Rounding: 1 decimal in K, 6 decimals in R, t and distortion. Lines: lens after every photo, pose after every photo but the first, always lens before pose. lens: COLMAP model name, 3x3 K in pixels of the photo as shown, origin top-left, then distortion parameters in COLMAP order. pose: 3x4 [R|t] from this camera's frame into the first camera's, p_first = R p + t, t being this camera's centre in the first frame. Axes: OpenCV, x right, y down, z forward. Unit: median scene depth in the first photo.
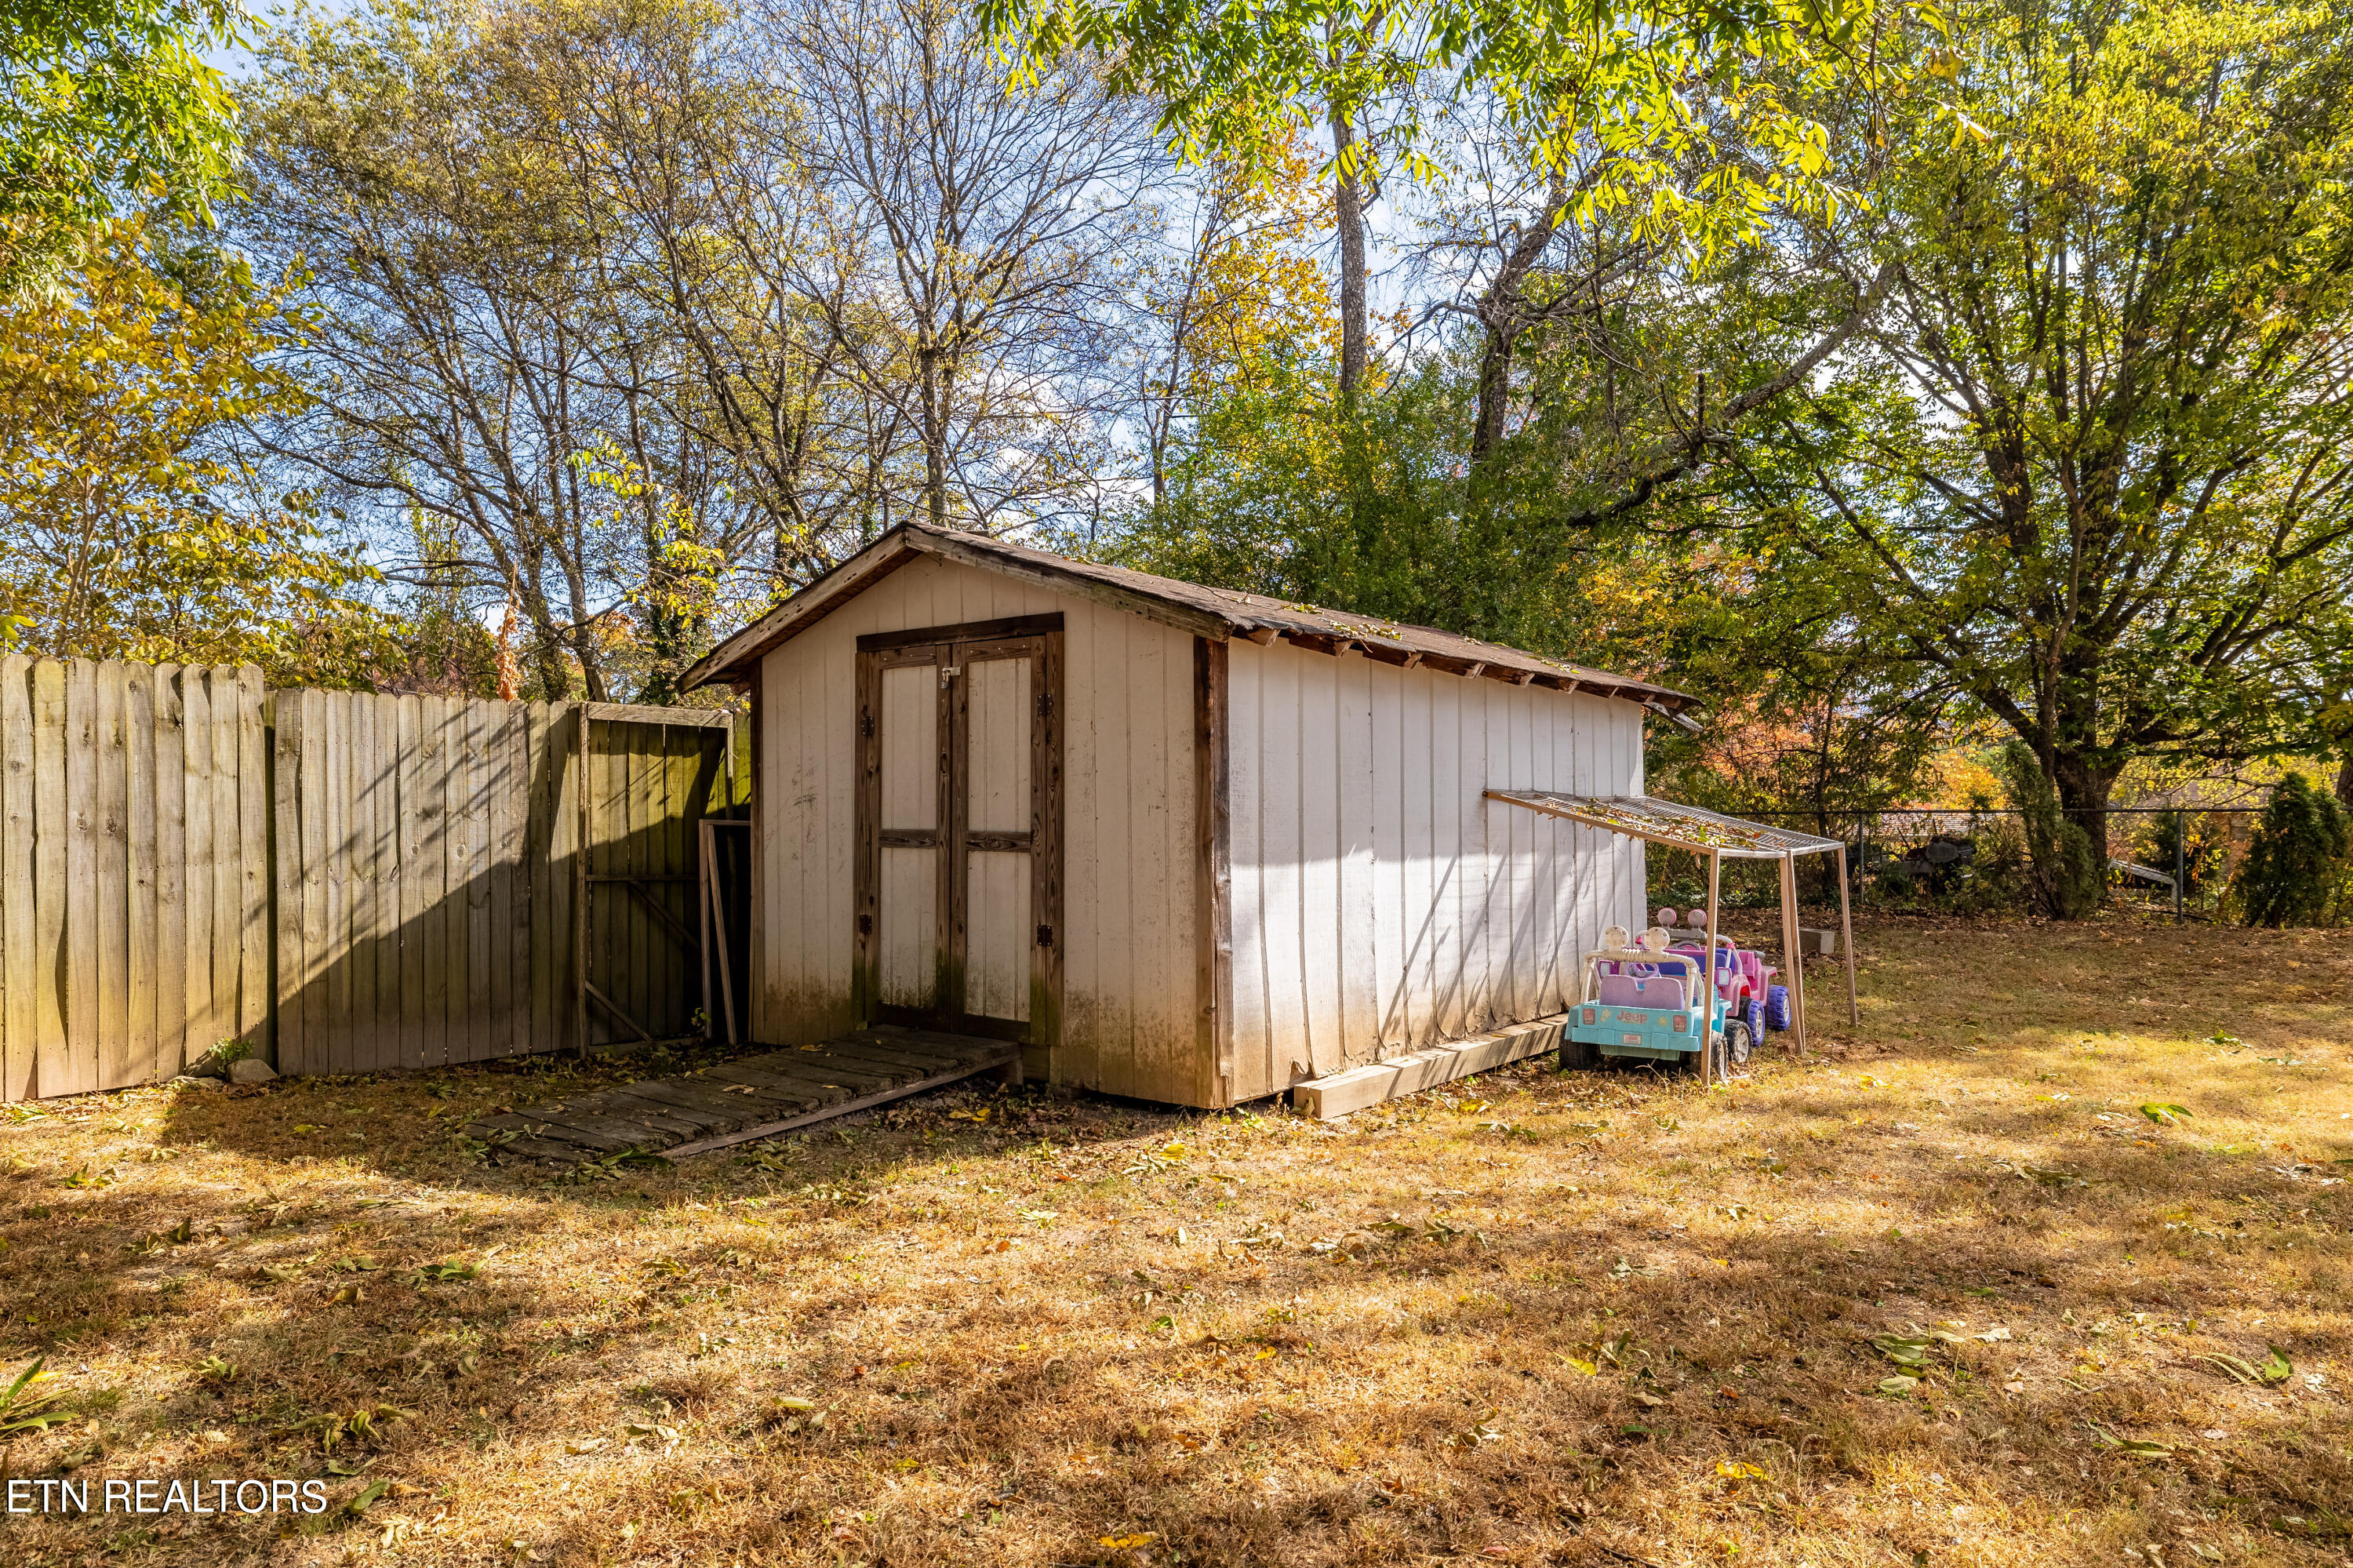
lens RADIAL K [[1399.1, 0, 1176.5], [0, 1399.1, 784.0], [0, 0, 1]] dist [0.001780, 0.000199]
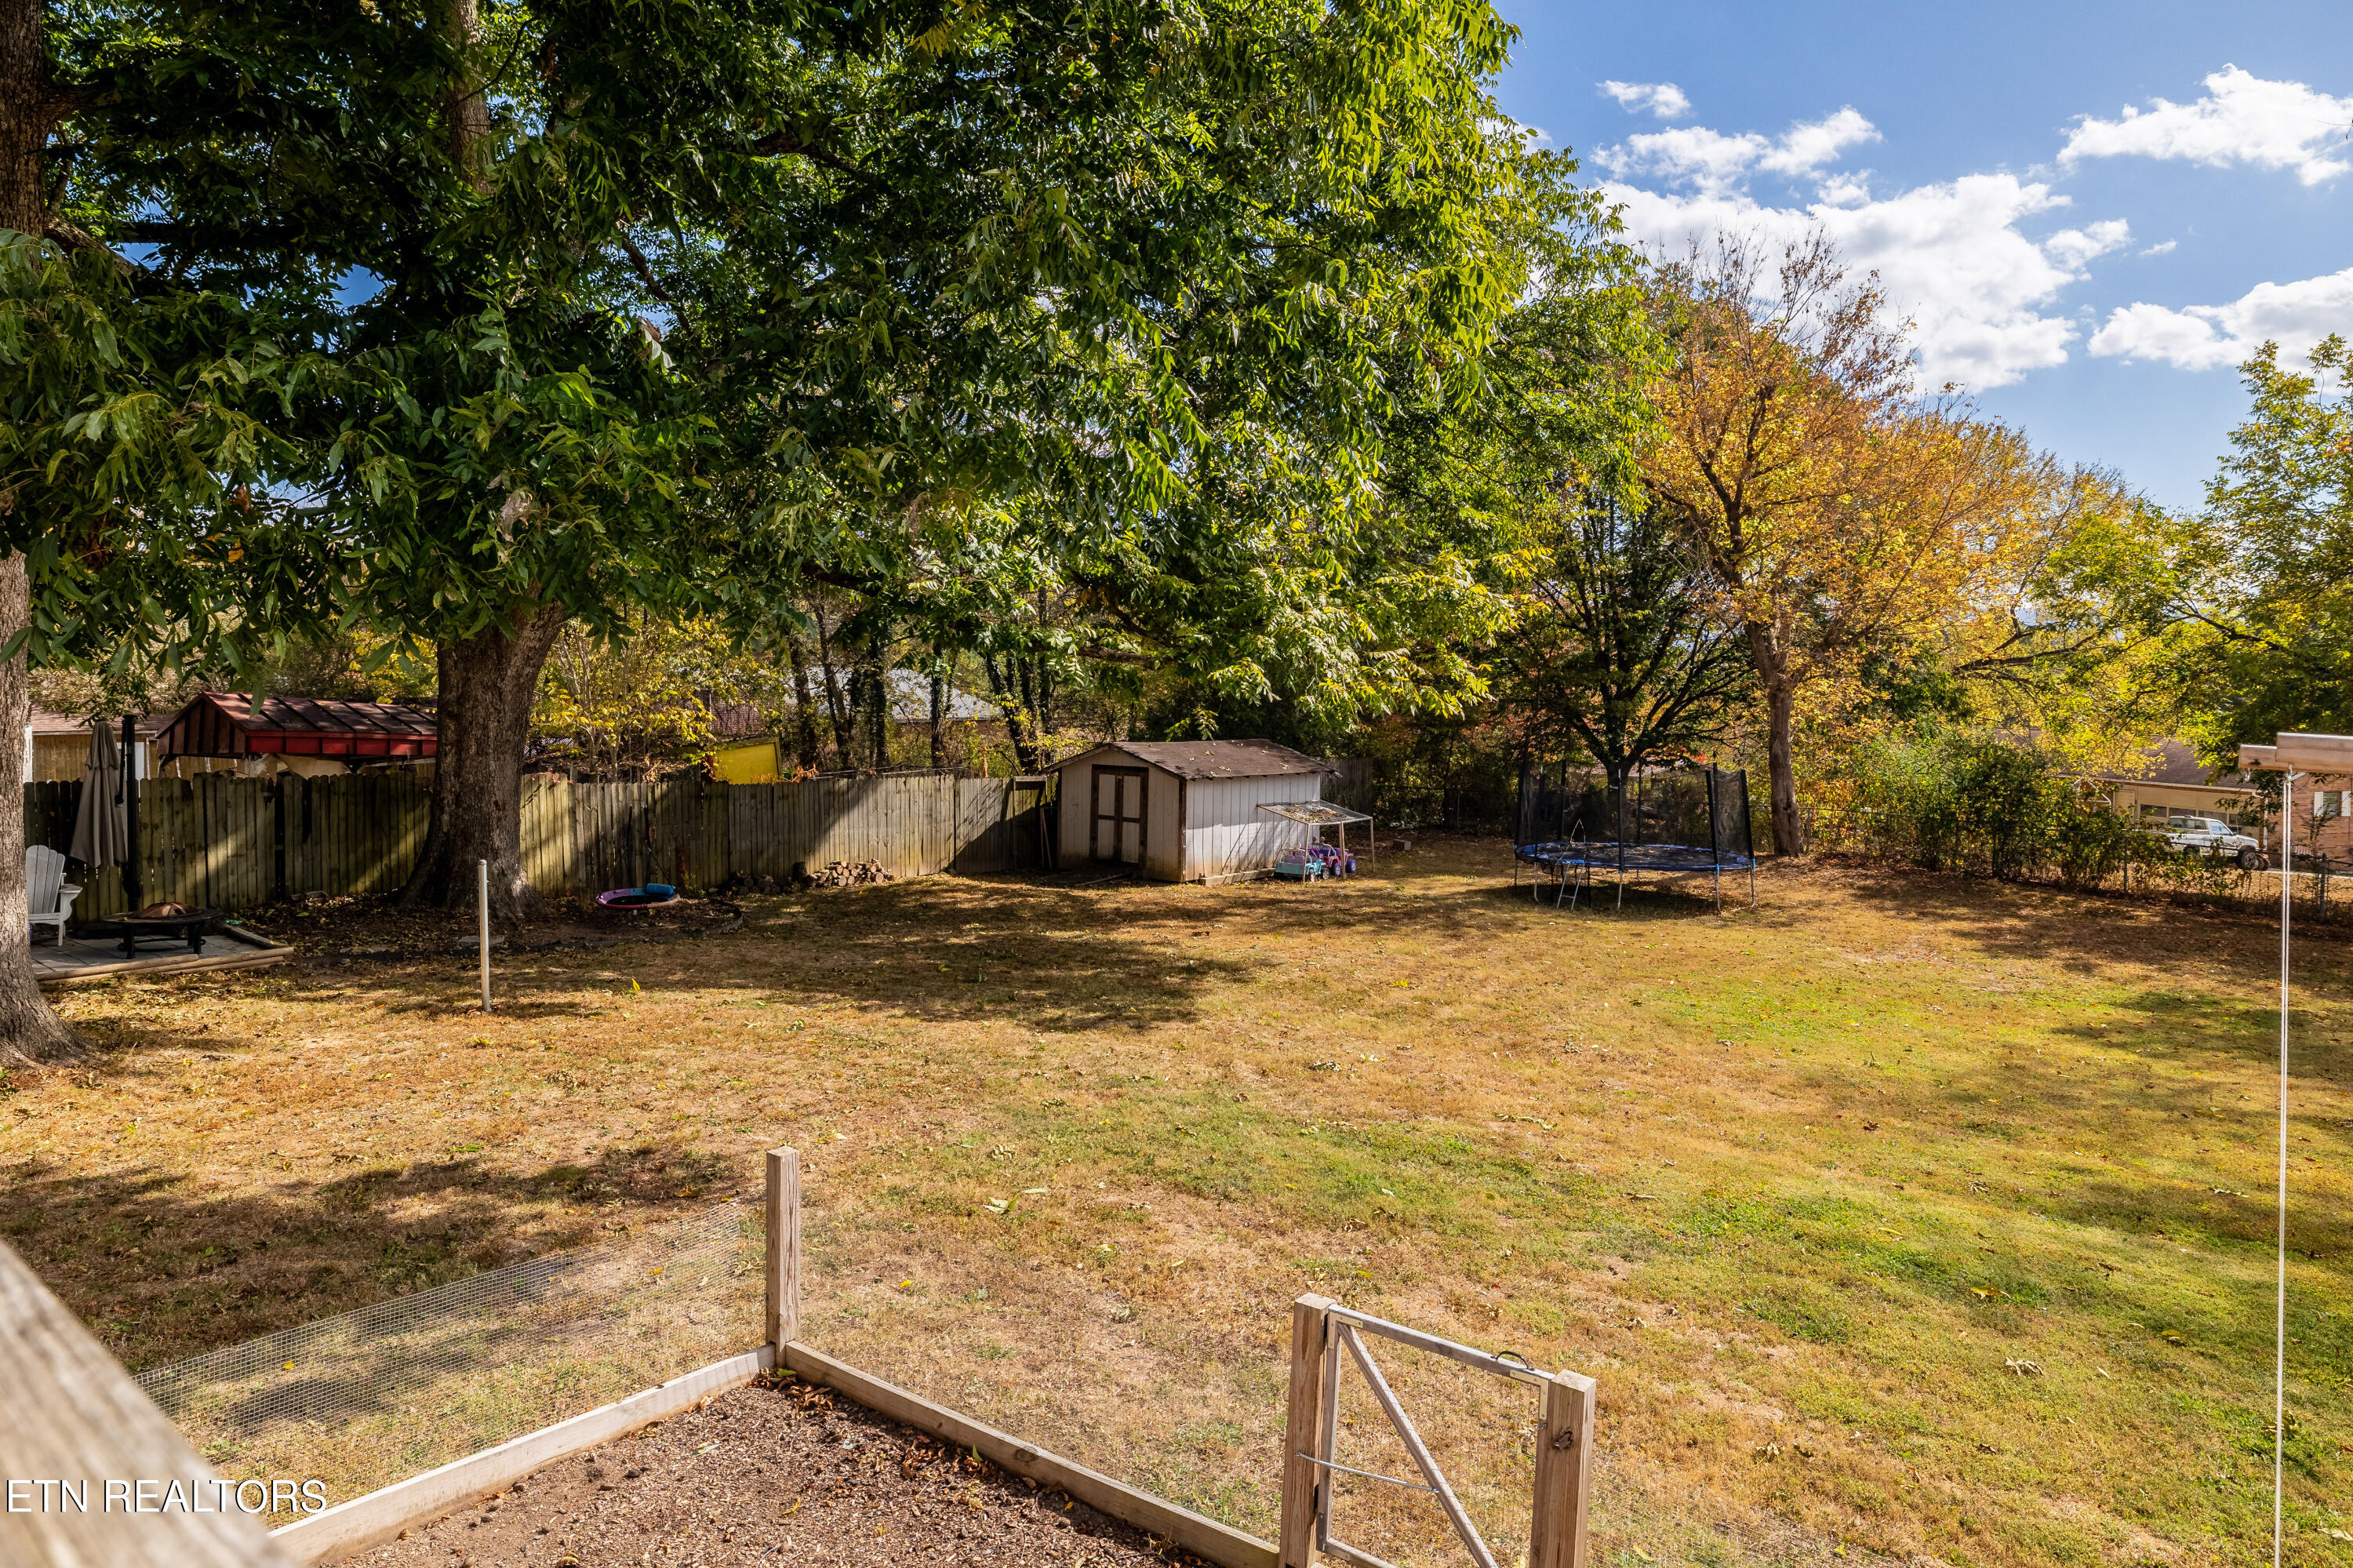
lens RADIAL K [[1397.2, 0, 1176.5], [0, 1397.2, 784.0], [0, 0, 1]] dist [0.034352, -0.000351]
pose [[0.999744, 0.018825, 0.012558, -0.046048], [-0.019743, 0.996801, 0.077441, -0.379794], [-0.011060, -0.077669, 0.996918, -3.046828]]
